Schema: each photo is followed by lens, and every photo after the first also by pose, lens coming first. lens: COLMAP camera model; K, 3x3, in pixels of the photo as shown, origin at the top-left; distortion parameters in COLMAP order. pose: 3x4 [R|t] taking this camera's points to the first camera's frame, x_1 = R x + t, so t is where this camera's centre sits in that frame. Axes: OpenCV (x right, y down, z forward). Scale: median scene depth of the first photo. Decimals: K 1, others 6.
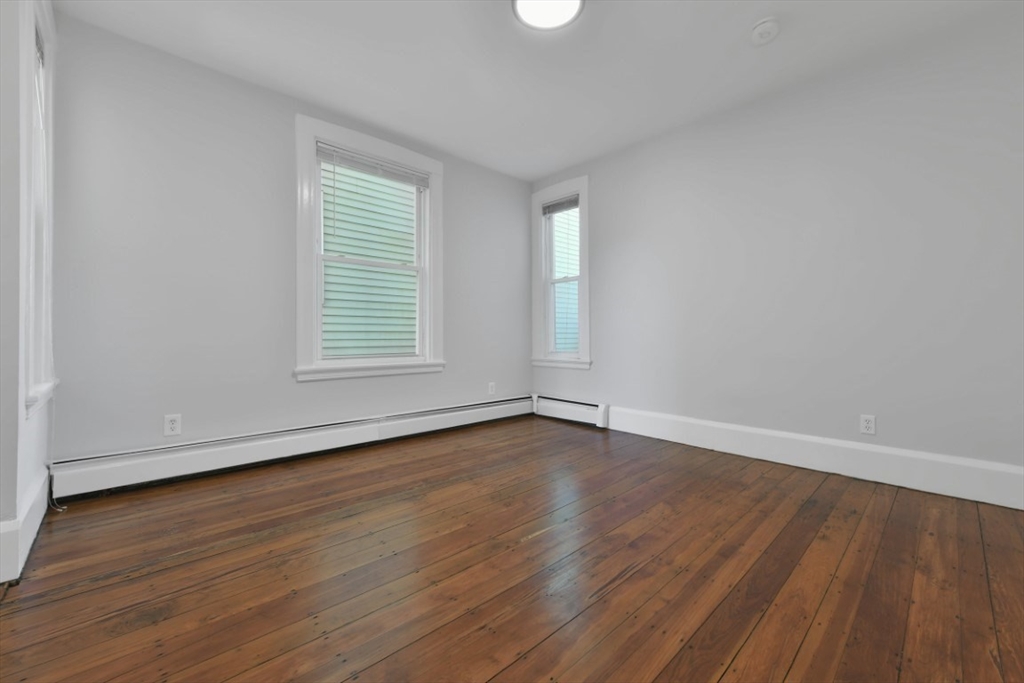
lens RADIAL K [[415.0, 0, 518.7], [0, 415.0, 331.8], [0, 0, 1]] dist [0.000529, 0.000800]
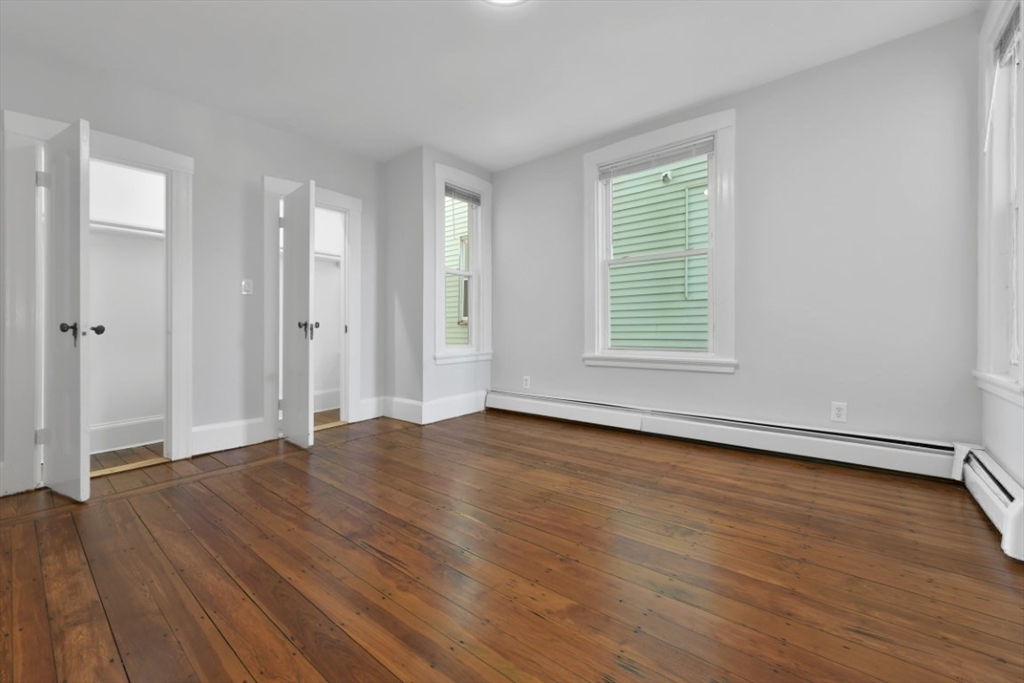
lens RADIAL K [[415.0, 0, 518.7], [0, 415.0, 331.8], [0, 0, 1]] dist [0.000529, 0.000800]
pose [[0.125513, 0.006647, -0.992070, 0.899549], [0.018818, 0.999782, 0.009079, 0.002378], [0.991914, -0.019808, 0.125360, 0.809988]]
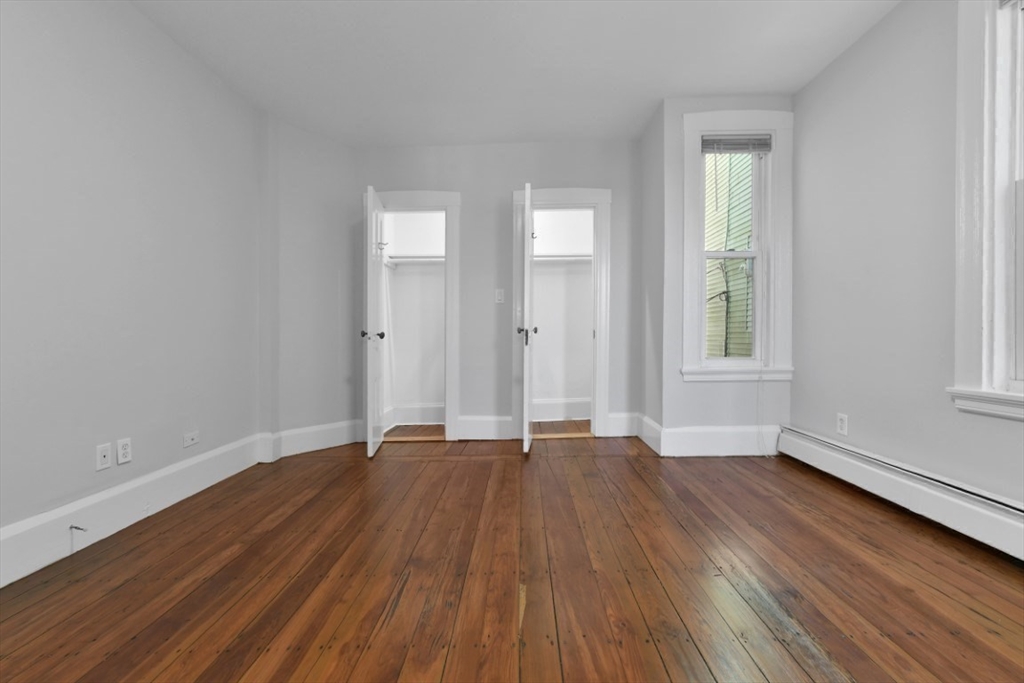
lens RADIAL K [[429.7, 0, 518.2], [0, 429.7, 337.8], [0, 0, 1]] dist [-0.000825, 0.000209]
pose [[-0.699145, 0.008828, -0.714926, 0.487073], [0.015019, 0.999884, -0.002341, 0.005912], [0.714822, -0.012375, -0.699197, 1.245656]]
